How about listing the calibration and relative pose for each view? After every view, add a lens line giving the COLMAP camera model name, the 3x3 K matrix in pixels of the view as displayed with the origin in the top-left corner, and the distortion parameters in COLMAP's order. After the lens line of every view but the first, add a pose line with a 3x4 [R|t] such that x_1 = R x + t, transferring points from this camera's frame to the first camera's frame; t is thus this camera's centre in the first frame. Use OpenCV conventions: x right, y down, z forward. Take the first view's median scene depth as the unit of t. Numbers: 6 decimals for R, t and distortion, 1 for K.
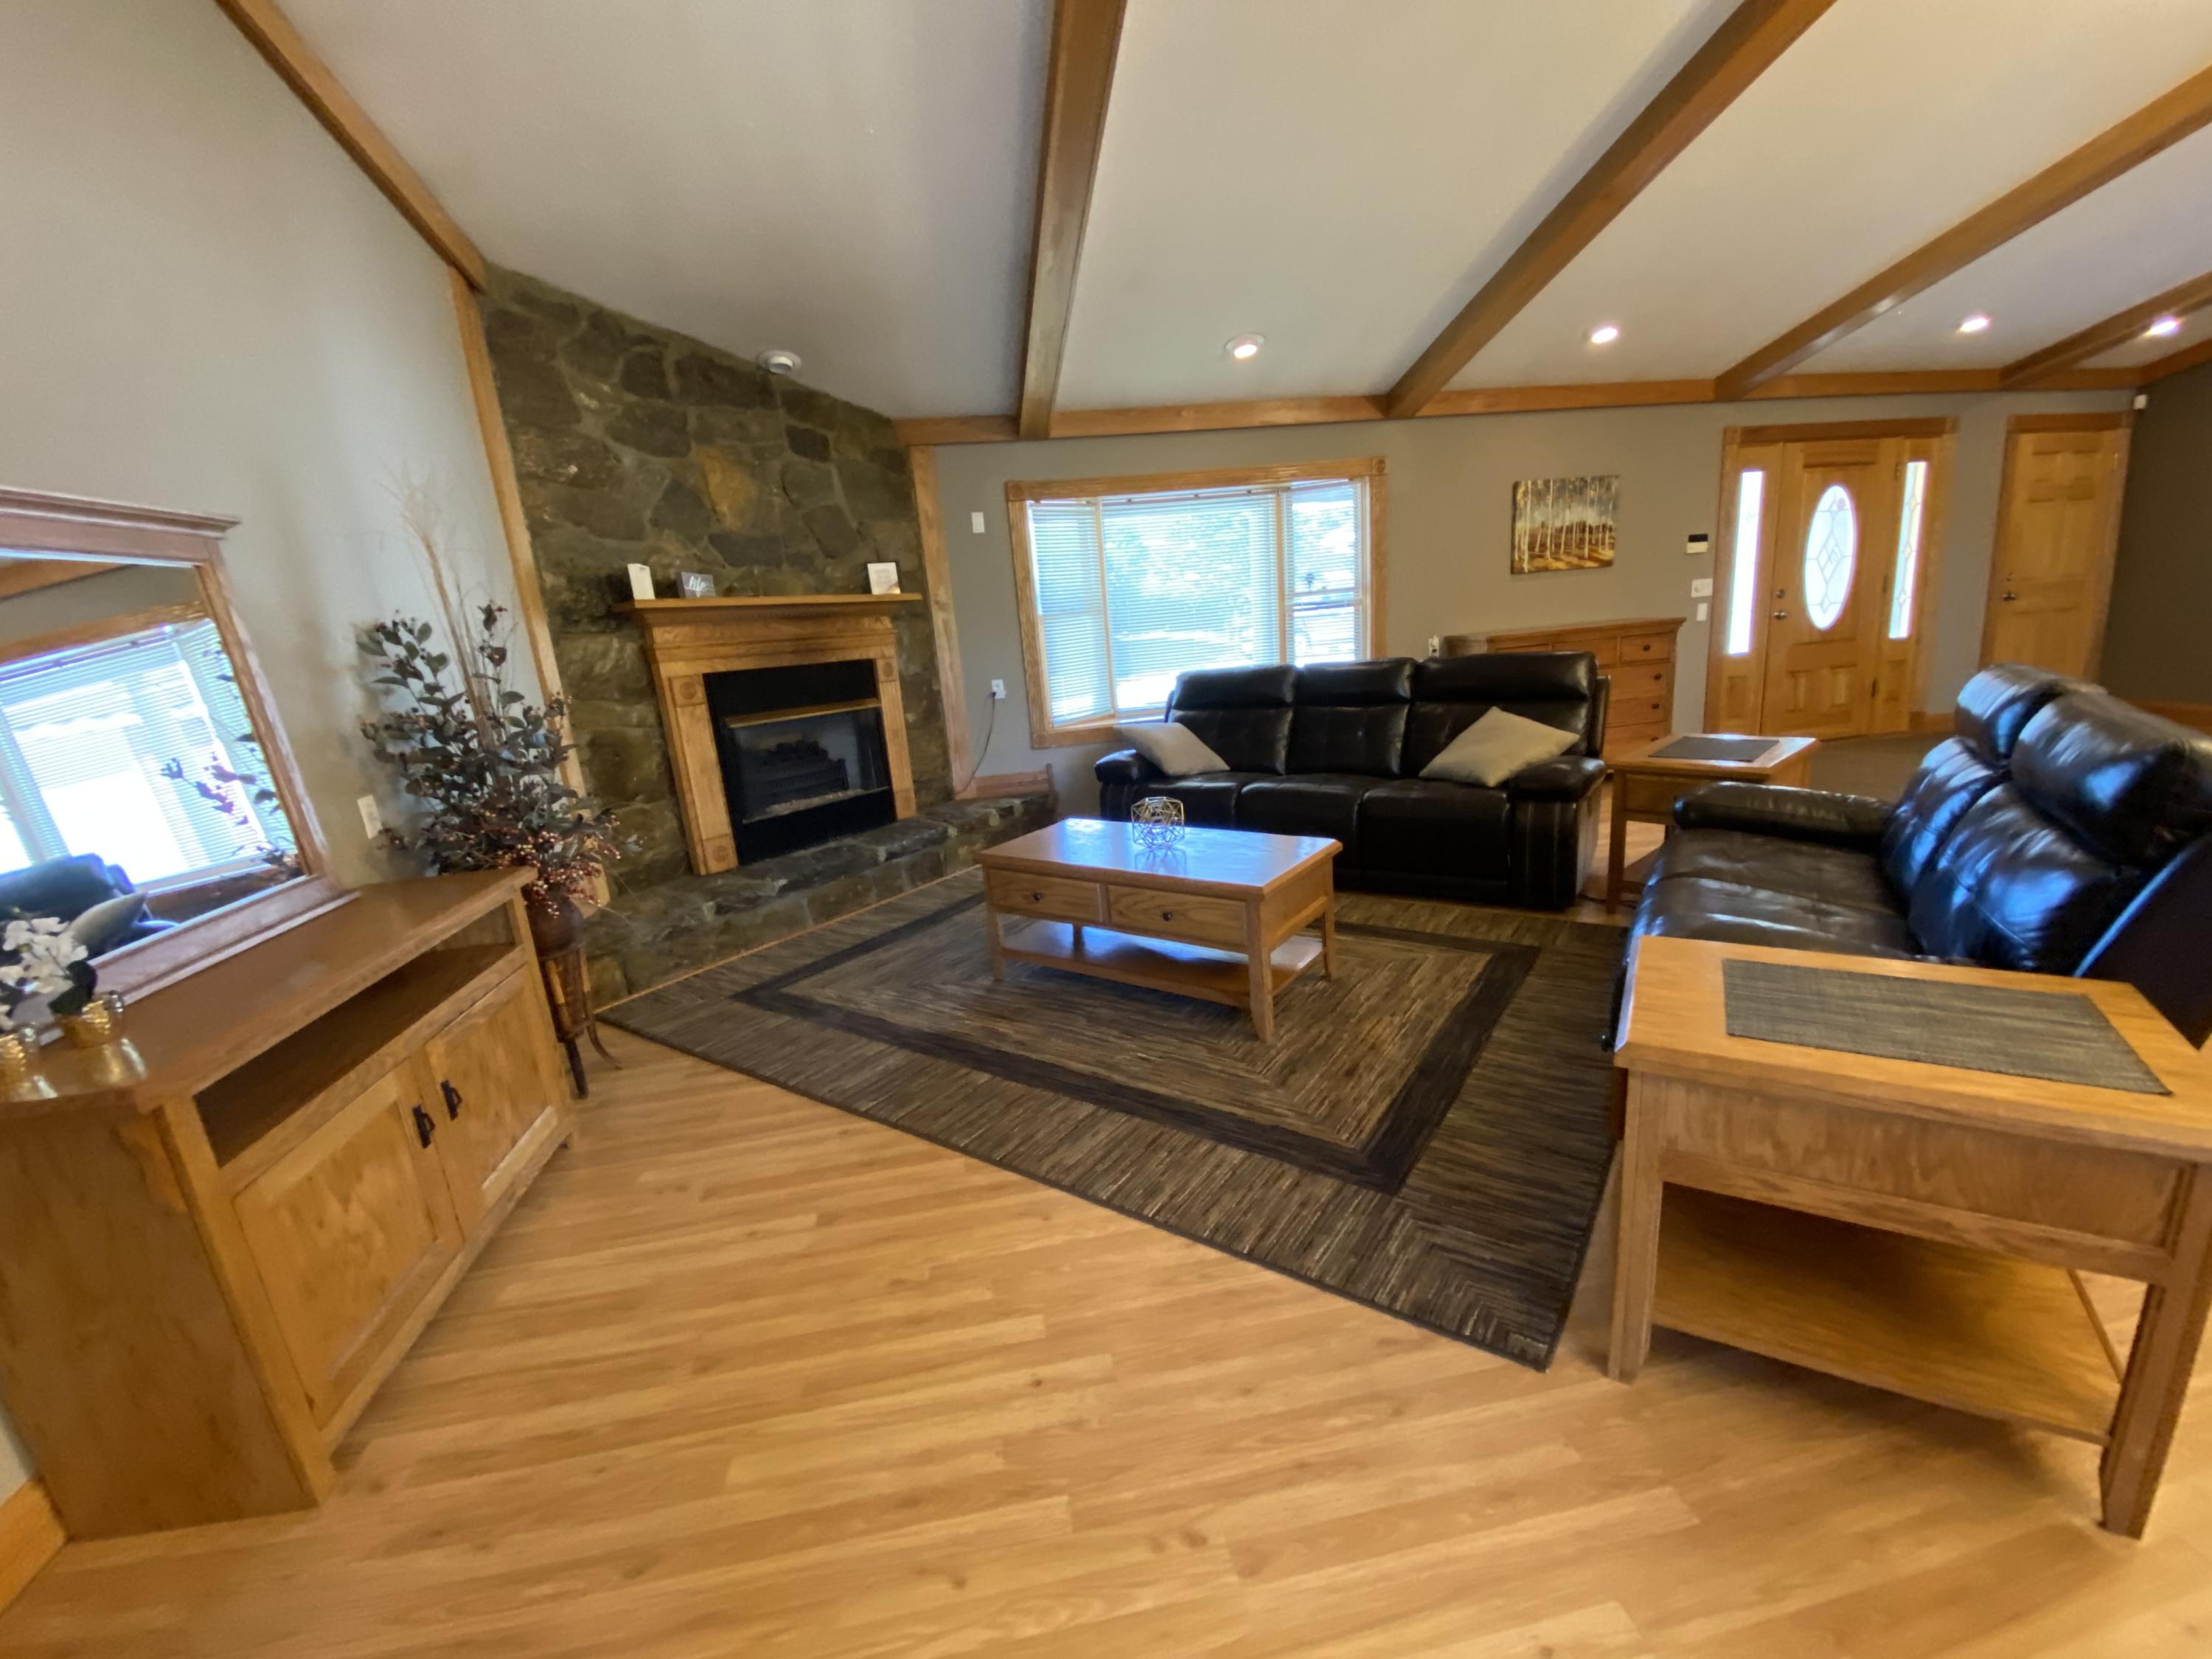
lens RADIAL K [[906.7, 0, 1114.5], [0, 906.7, 838.8], [0, 0, 1]] dist [0.022580, -0.025377]
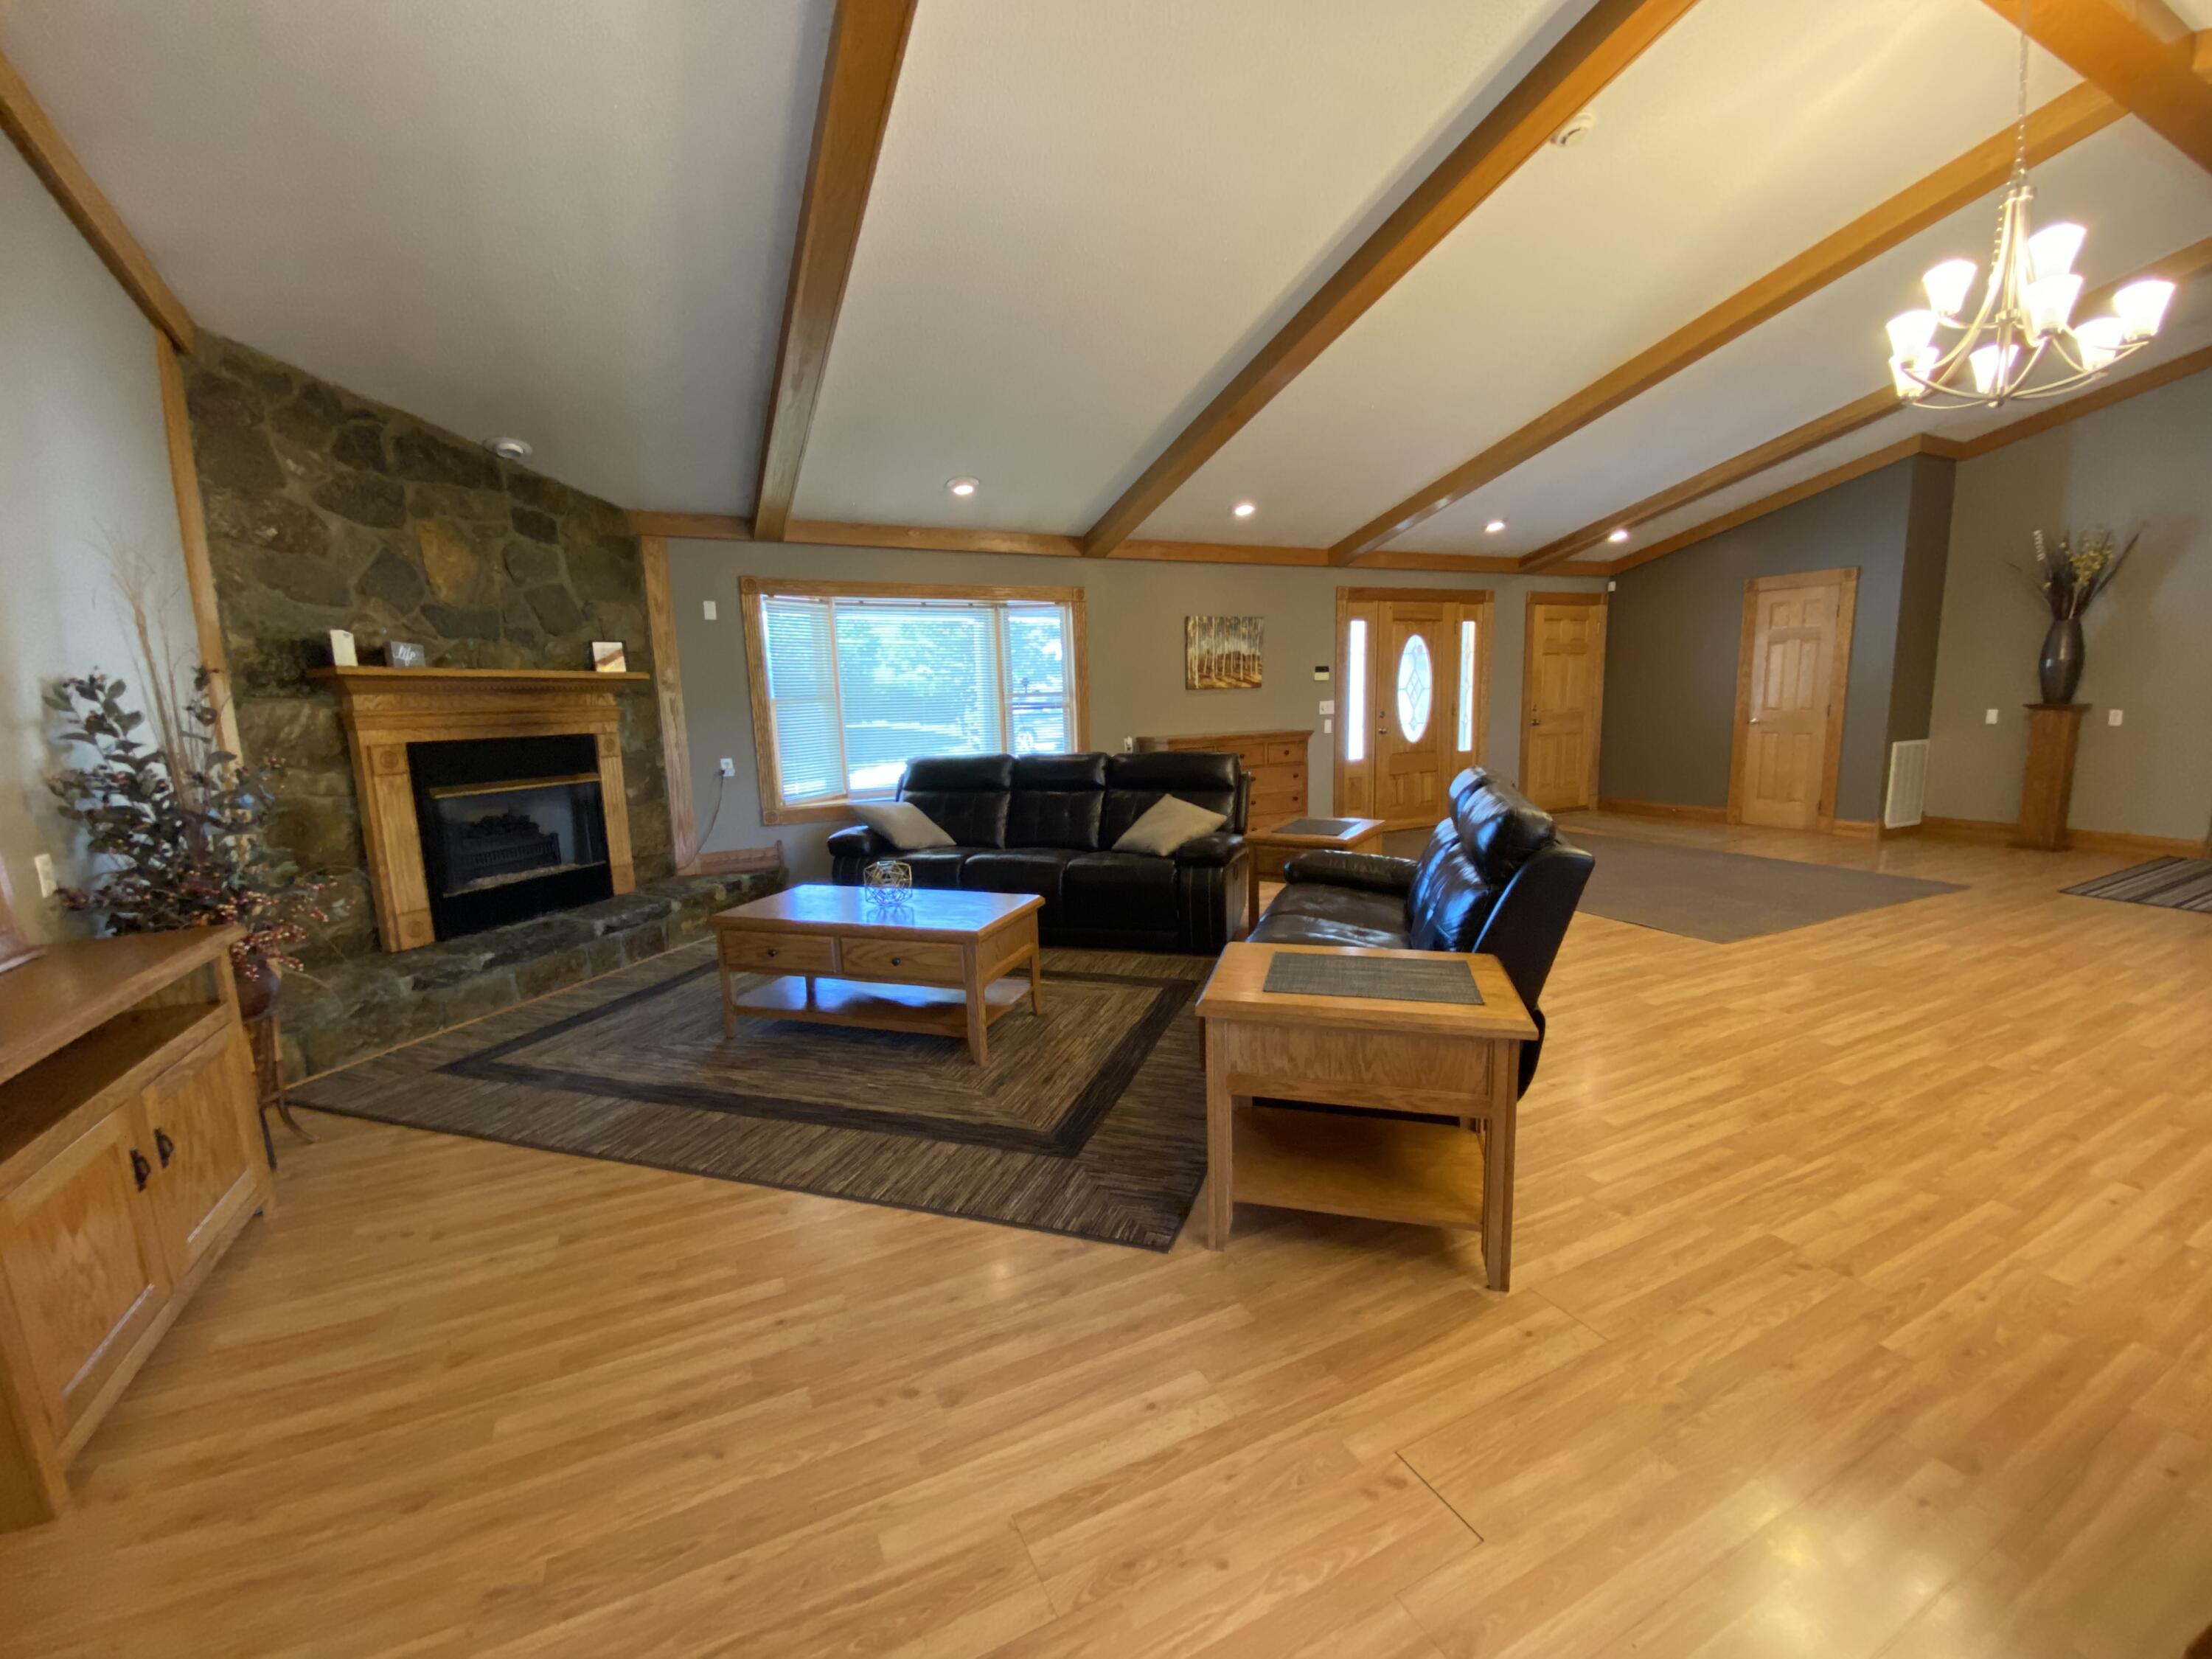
lens RADIAL K [[897.6, 0, 1105.6], [0, 897.6, 838.0], [0, 0, 1]] dist [0.025696, -0.023828]
pose [[0.959771, 0.008059, 0.280668, -0.005295], [0.020384, 0.994951, -0.098274, 0.037704], [-0.280043, 0.100041, 0.954760, -0.155051]]
